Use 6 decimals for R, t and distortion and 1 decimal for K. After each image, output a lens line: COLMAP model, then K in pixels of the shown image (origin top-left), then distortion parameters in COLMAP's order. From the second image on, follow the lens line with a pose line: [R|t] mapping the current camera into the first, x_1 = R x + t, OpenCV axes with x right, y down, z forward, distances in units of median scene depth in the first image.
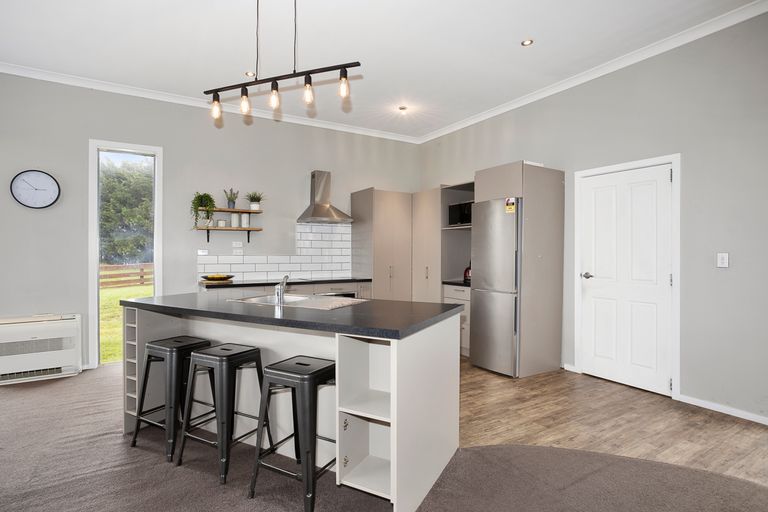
lens RADIAL K [[393.5, 0, 379.5], [0, 393.5, 251.2], [0, 0, 1]] dist [0.006010, -0.000312]
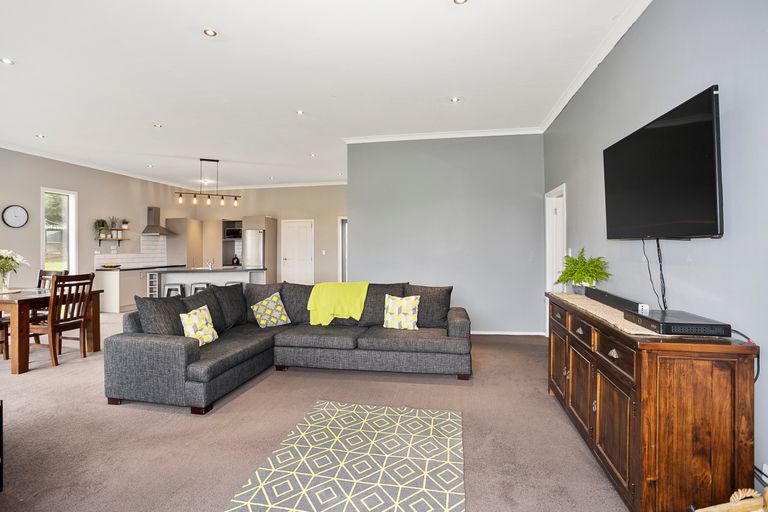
lens RADIAL K [[393.5, 0, 382.0], [0, 393.5, 250.0], [0, 0, 1]] dist [0.006010, -0.000312]
pose [[0.672690, -0.007740, 0.739884, -0.867266], [0.005304, 0.999970, 0.005639, -0.009737], [-0.739905, 0.000131, 0.672711, -1.097598]]
